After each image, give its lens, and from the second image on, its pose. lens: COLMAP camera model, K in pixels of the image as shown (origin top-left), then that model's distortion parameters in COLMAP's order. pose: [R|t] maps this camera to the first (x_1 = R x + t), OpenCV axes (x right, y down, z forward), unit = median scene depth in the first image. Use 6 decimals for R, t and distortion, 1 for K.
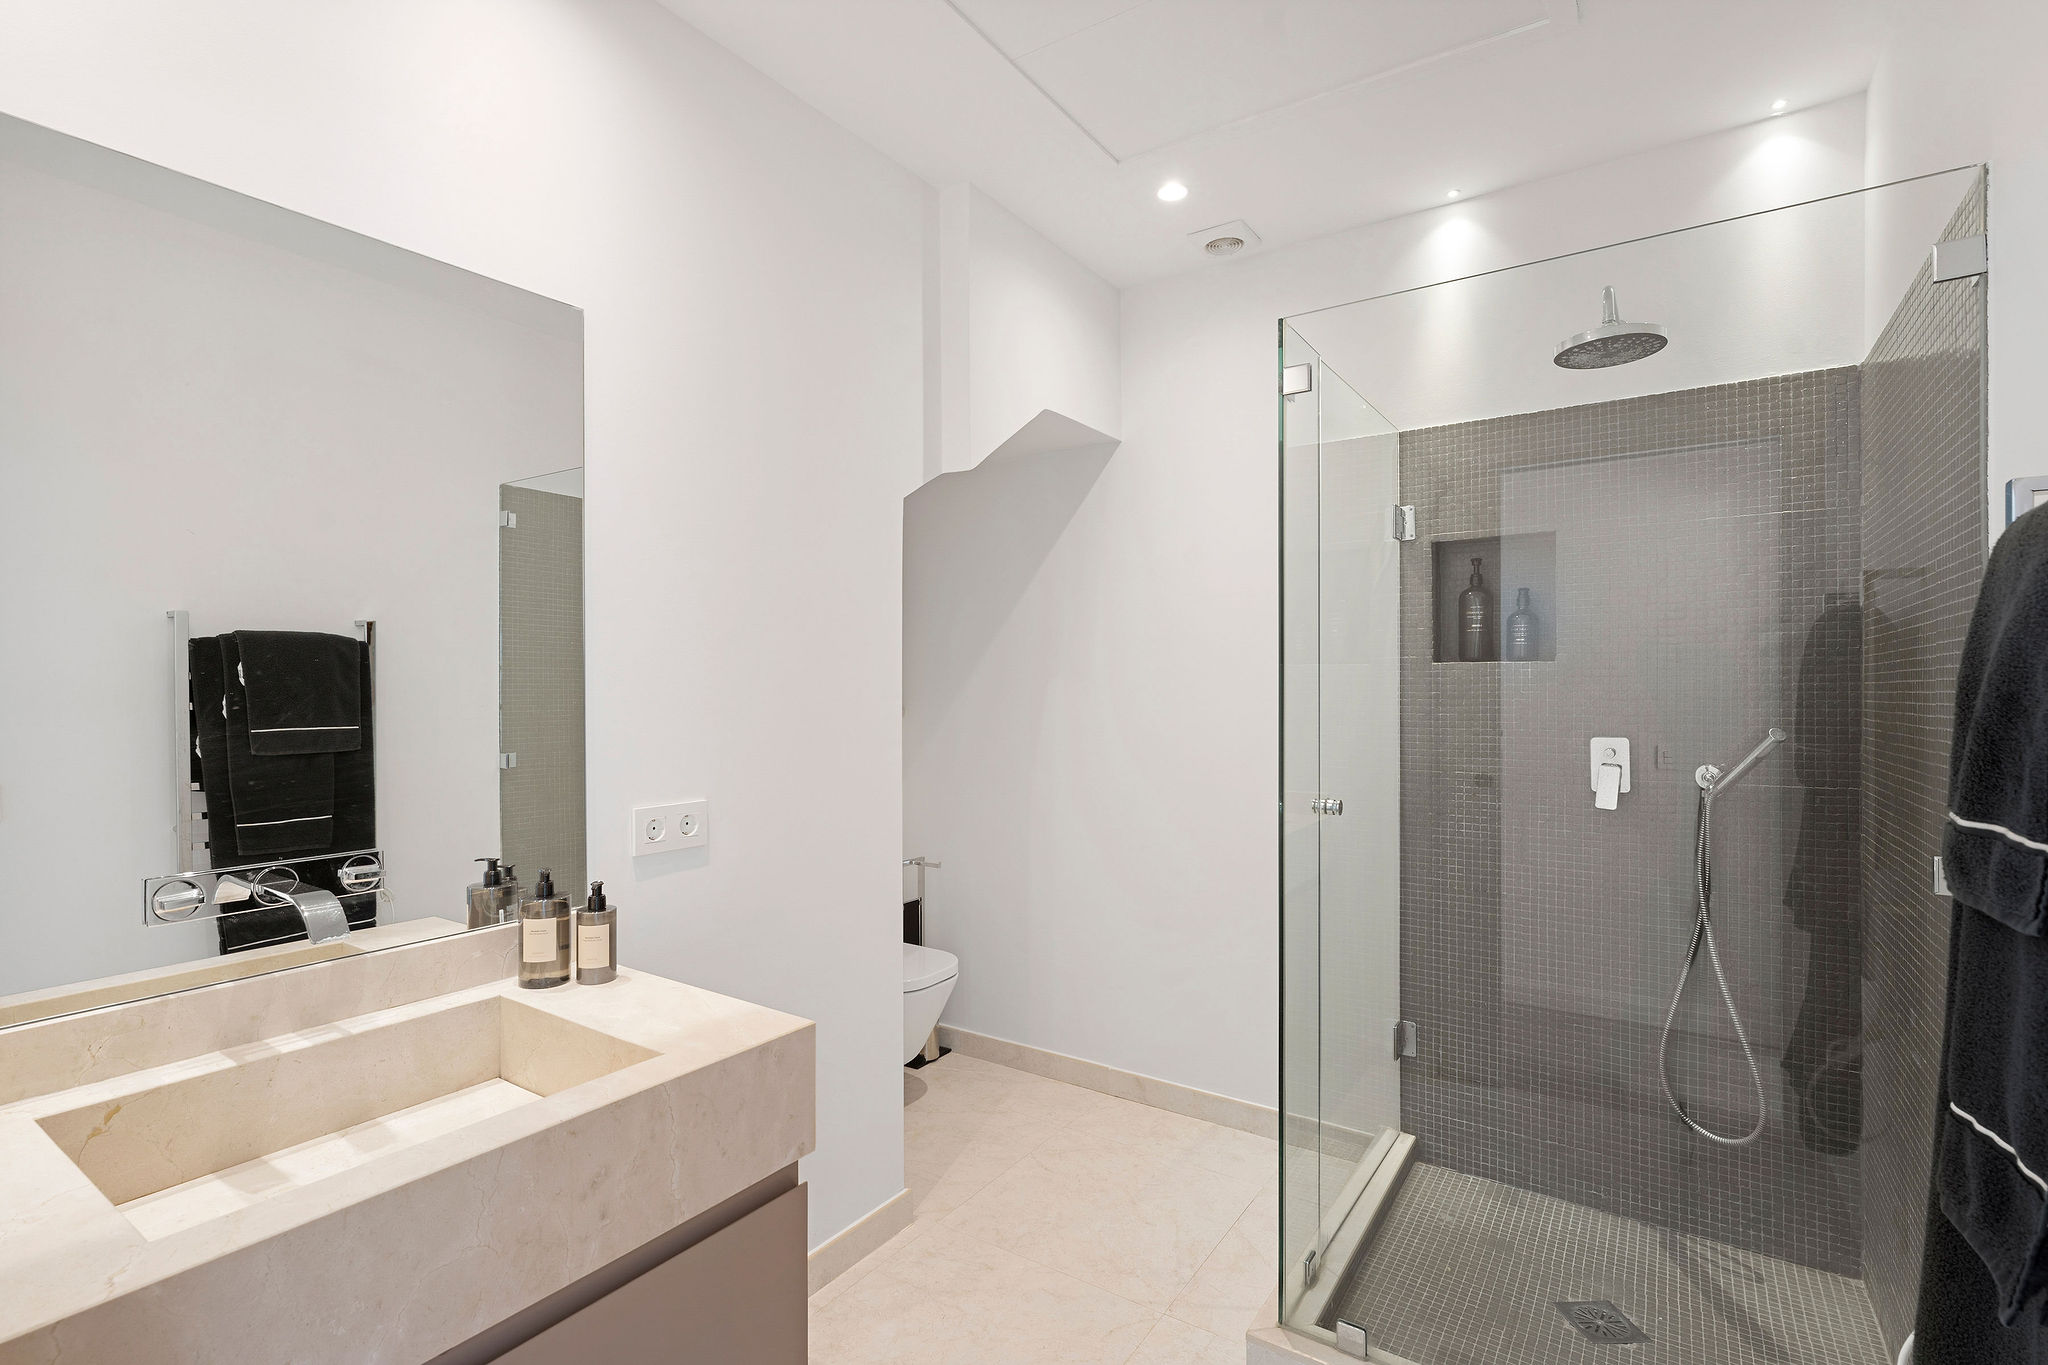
lens RADIAL K [[956.4, 0, 976.2], [0, 956.4, 685.9], [0, 0, 1]] dist [0.026903, 0.000092]
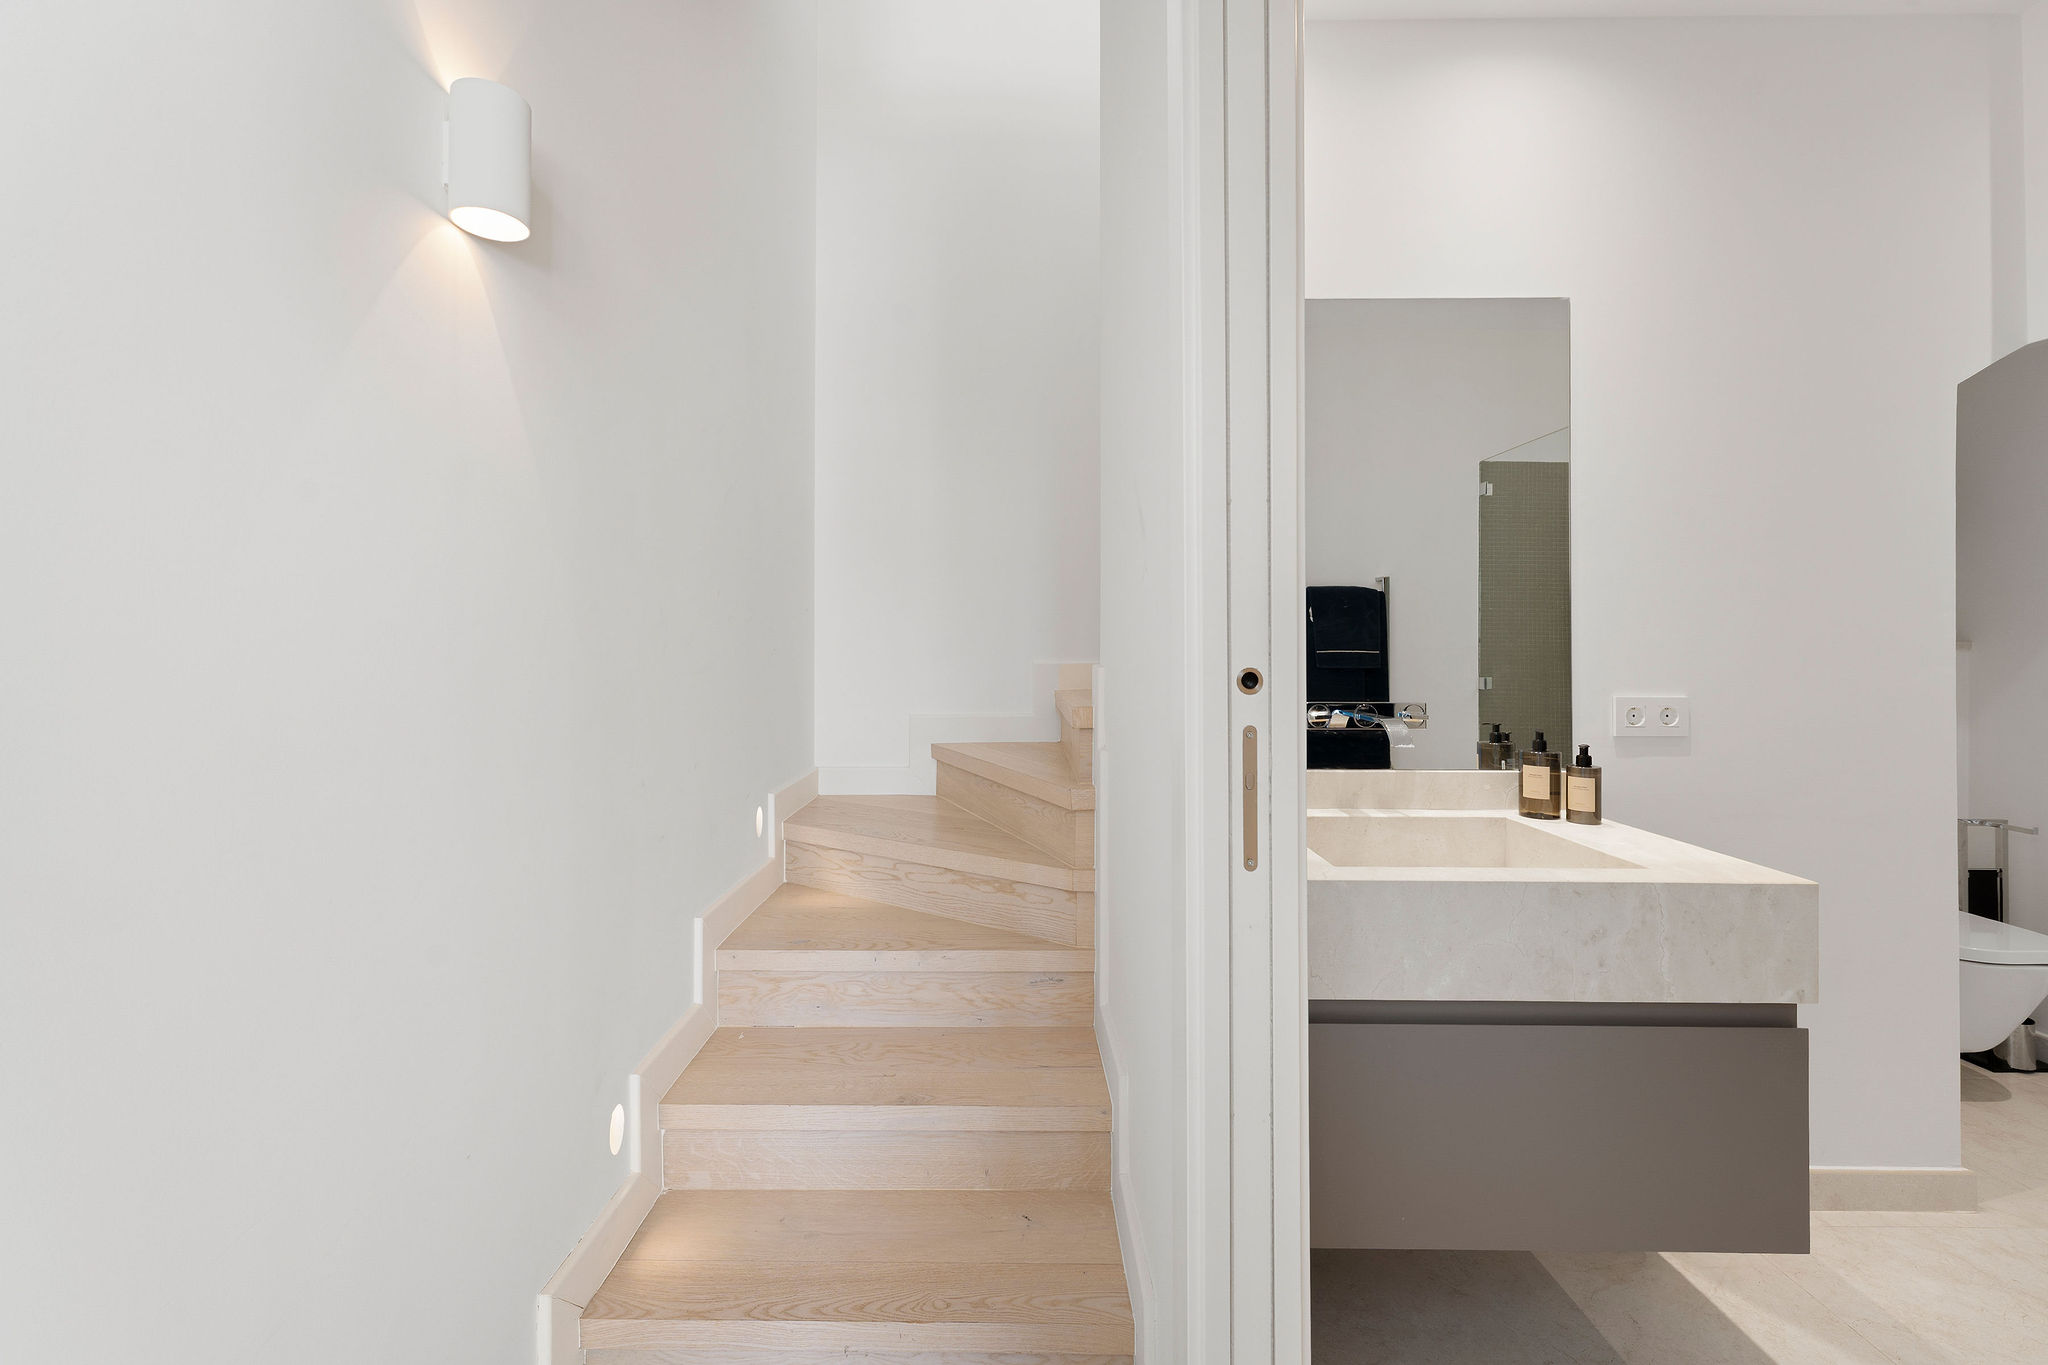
lens RADIAL K [[814.8, 0, 1015.7], [0, 814.8, 647.9], [0, 0, 1]] dist [-0.008729, 0.000008]
pose [[0.575455, -0.001626, -0.817832, 0.047746], [-0.001074, 0.999996, -0.002744, 0.079580], [0.817832, 0.002458, 0.575451, -0.222444]]
